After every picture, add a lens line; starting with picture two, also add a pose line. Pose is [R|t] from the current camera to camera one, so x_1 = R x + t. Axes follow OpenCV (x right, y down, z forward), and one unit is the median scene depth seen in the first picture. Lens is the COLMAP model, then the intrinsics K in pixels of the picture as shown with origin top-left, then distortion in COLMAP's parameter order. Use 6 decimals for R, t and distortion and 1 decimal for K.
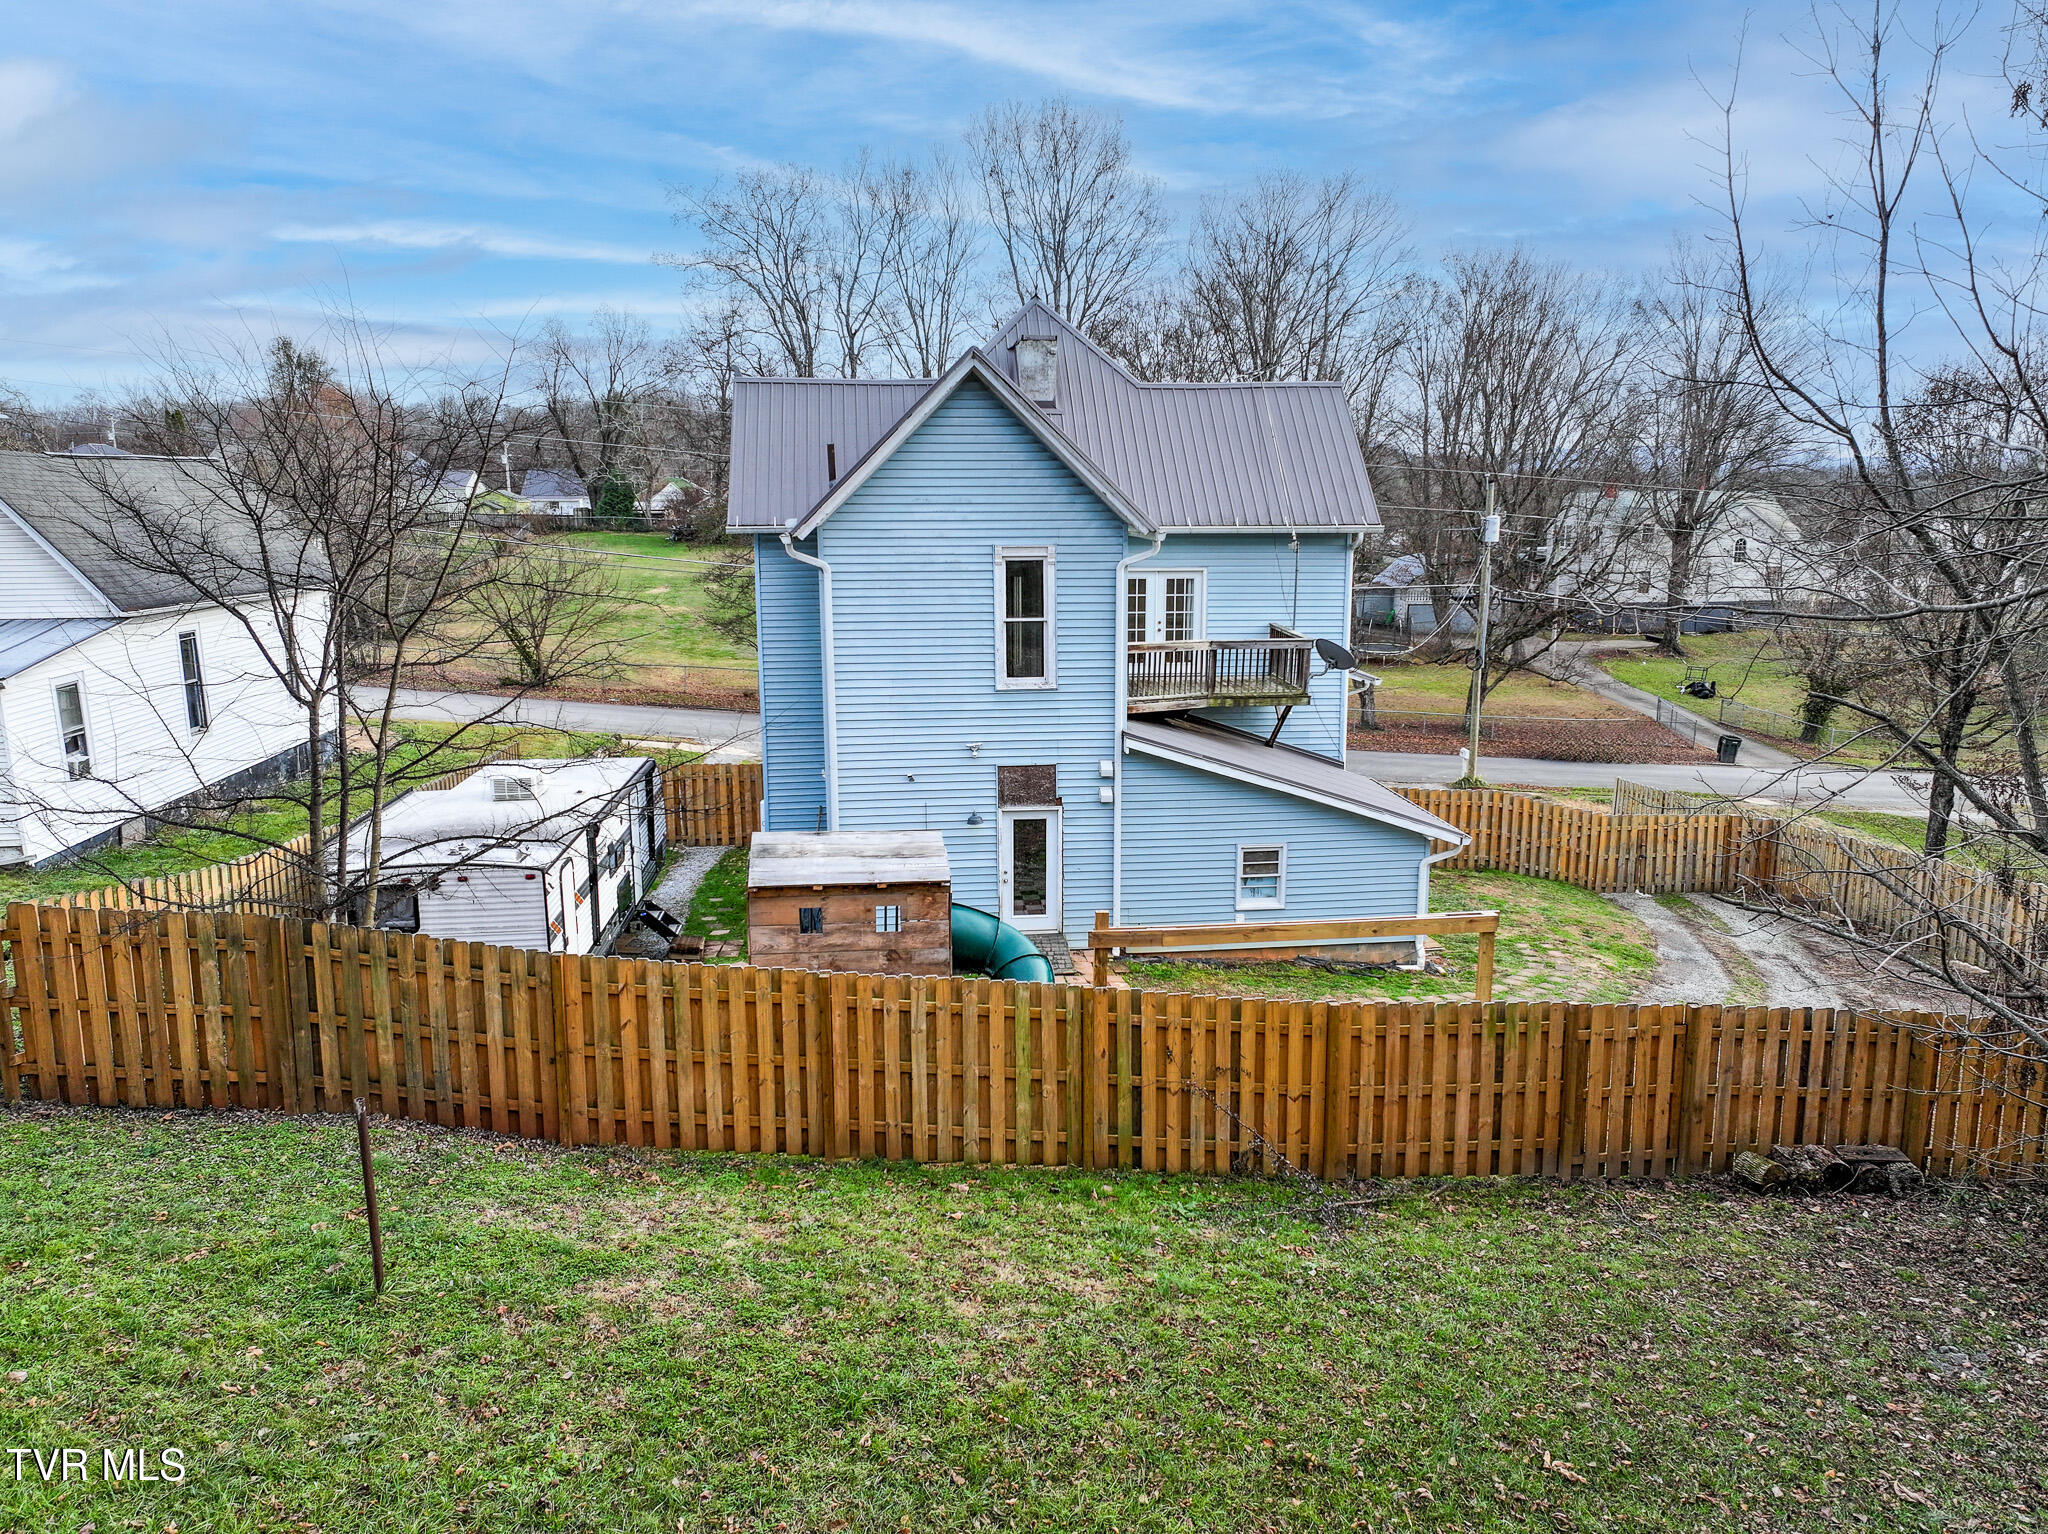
lens RADIAL K [[1435.4, 0, 1030.3], [0, 1435.4, 764.1], [0, 0, 1]] dist [0.000421, 0.010835]
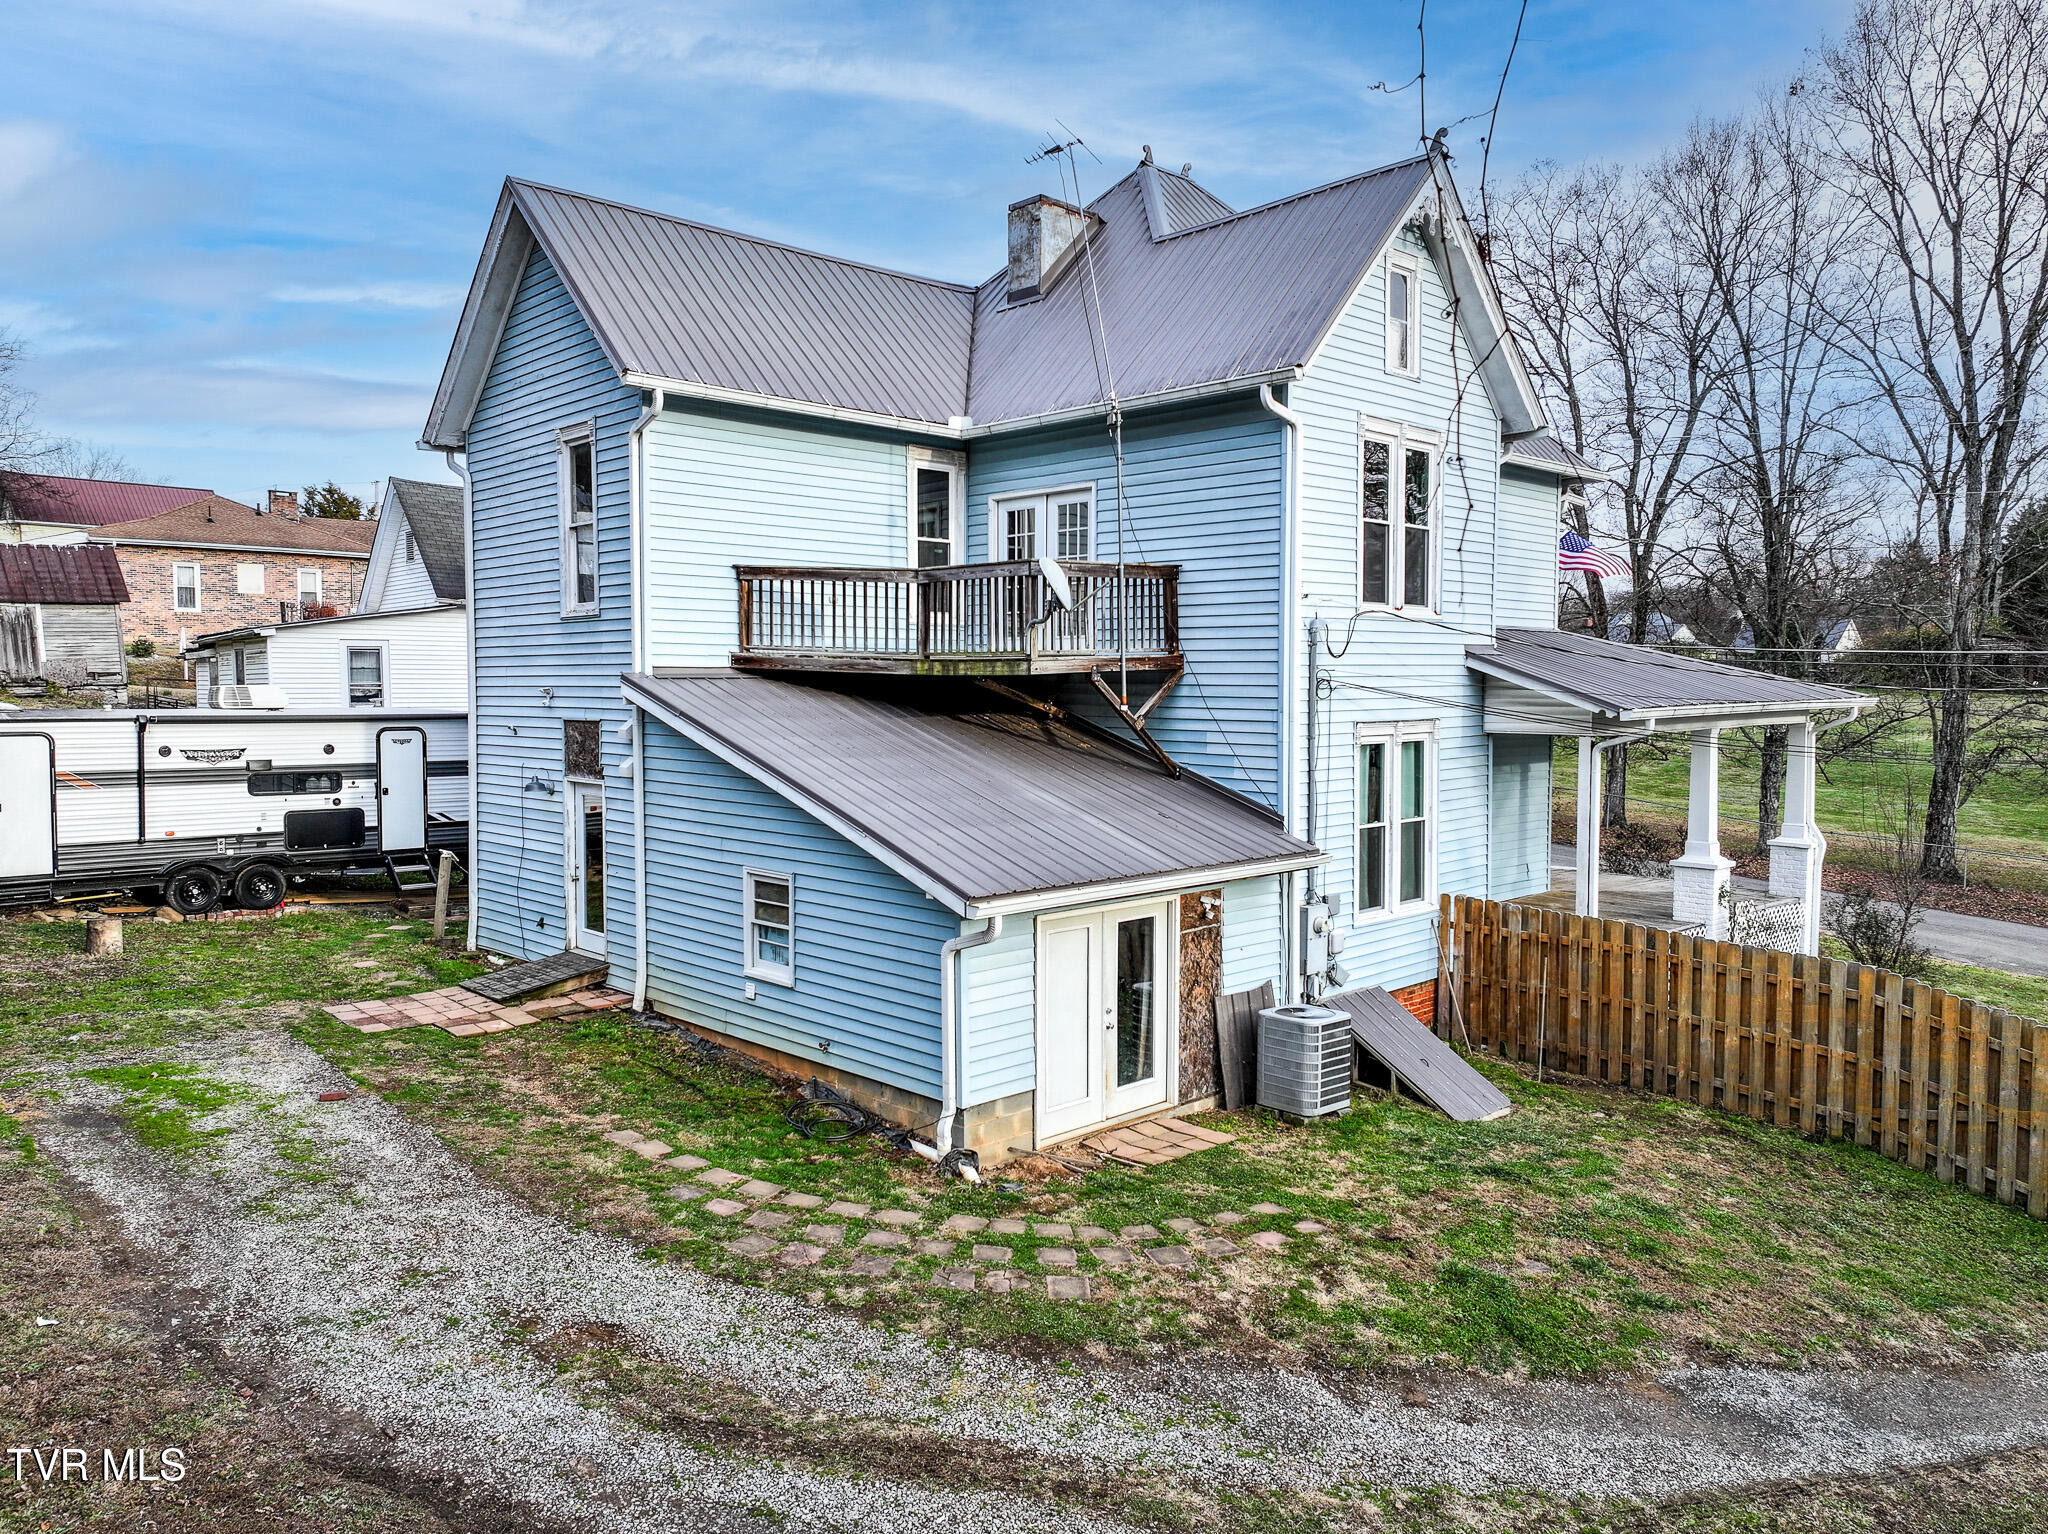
lens RADIAL K [[1435.4, 0, 1030.3], [0, 1435.4, 764.1], [0, 0, 1]] dist [0.000421, 0.010835]
pose [[0.603207, 0.051591, -0.795914, 0.707495], [-0.149991, 0.987439, -0.049669, 0.024319], [0.783354, 0.149341, 0.603368, 0.709311]]
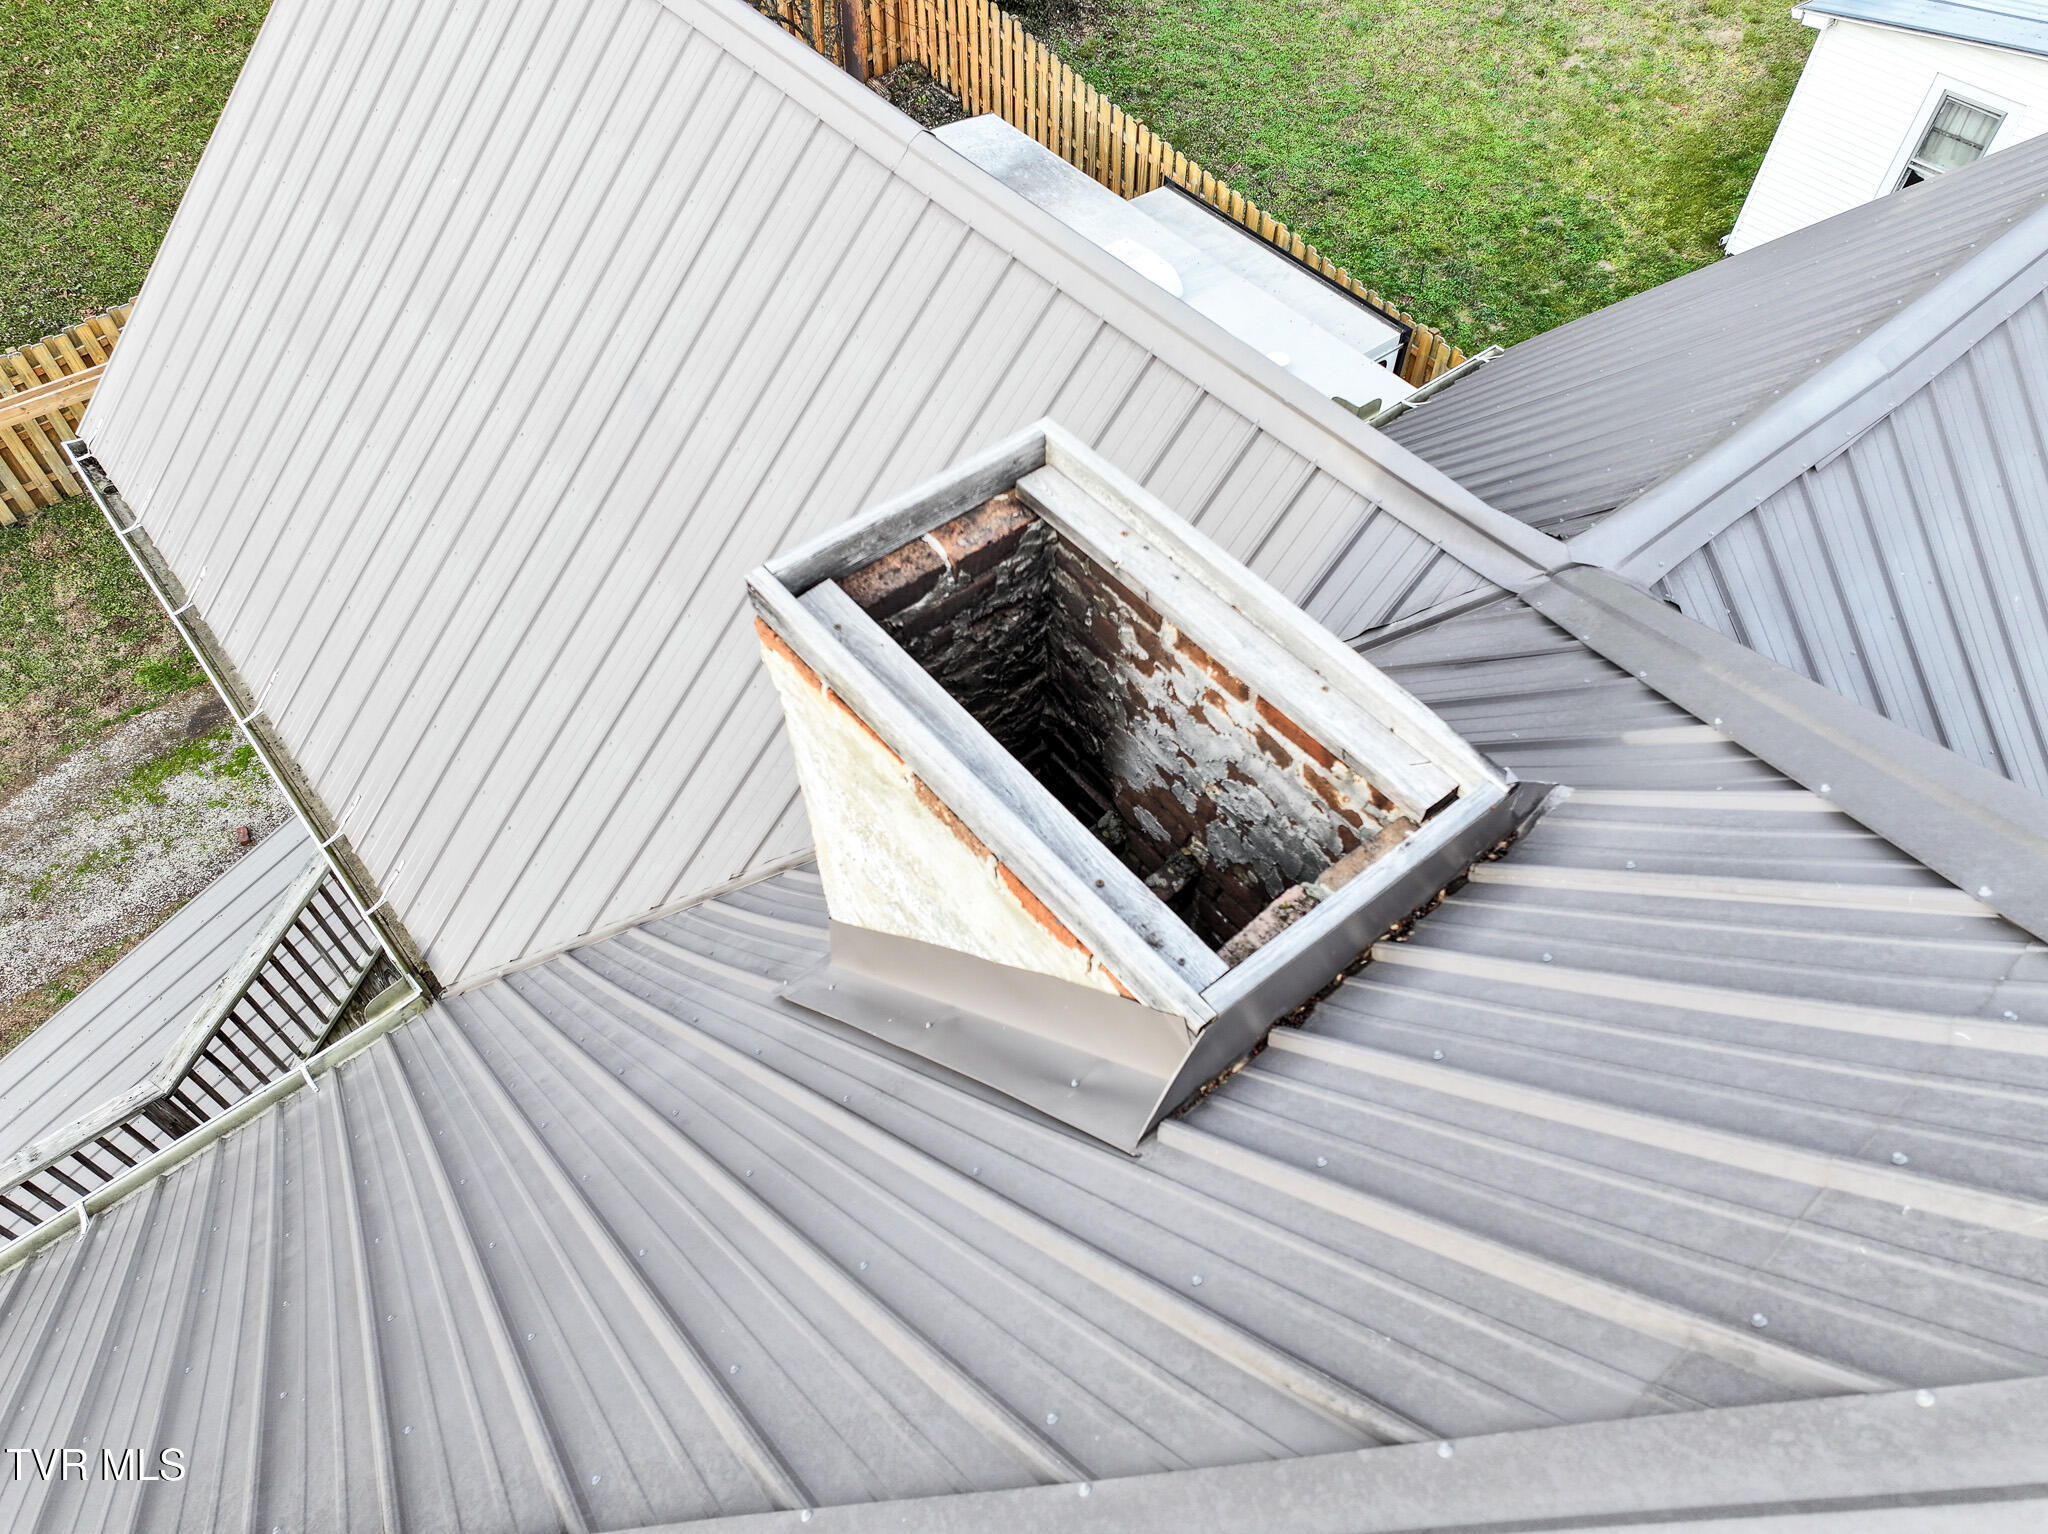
lens RADIAL K [[1435.4, 0, 1030.3], [0, 1435.4, 764.1], [0, 0, 1]] dist [0.000421, 0.010835]
pose [[-0.835362, 0.432681, -0.339055, 0.042082], [-0.099755, 0.487235, 0.867555, -0.438242], [0.540574, 0.758544, -0.363855, 1.240036]]
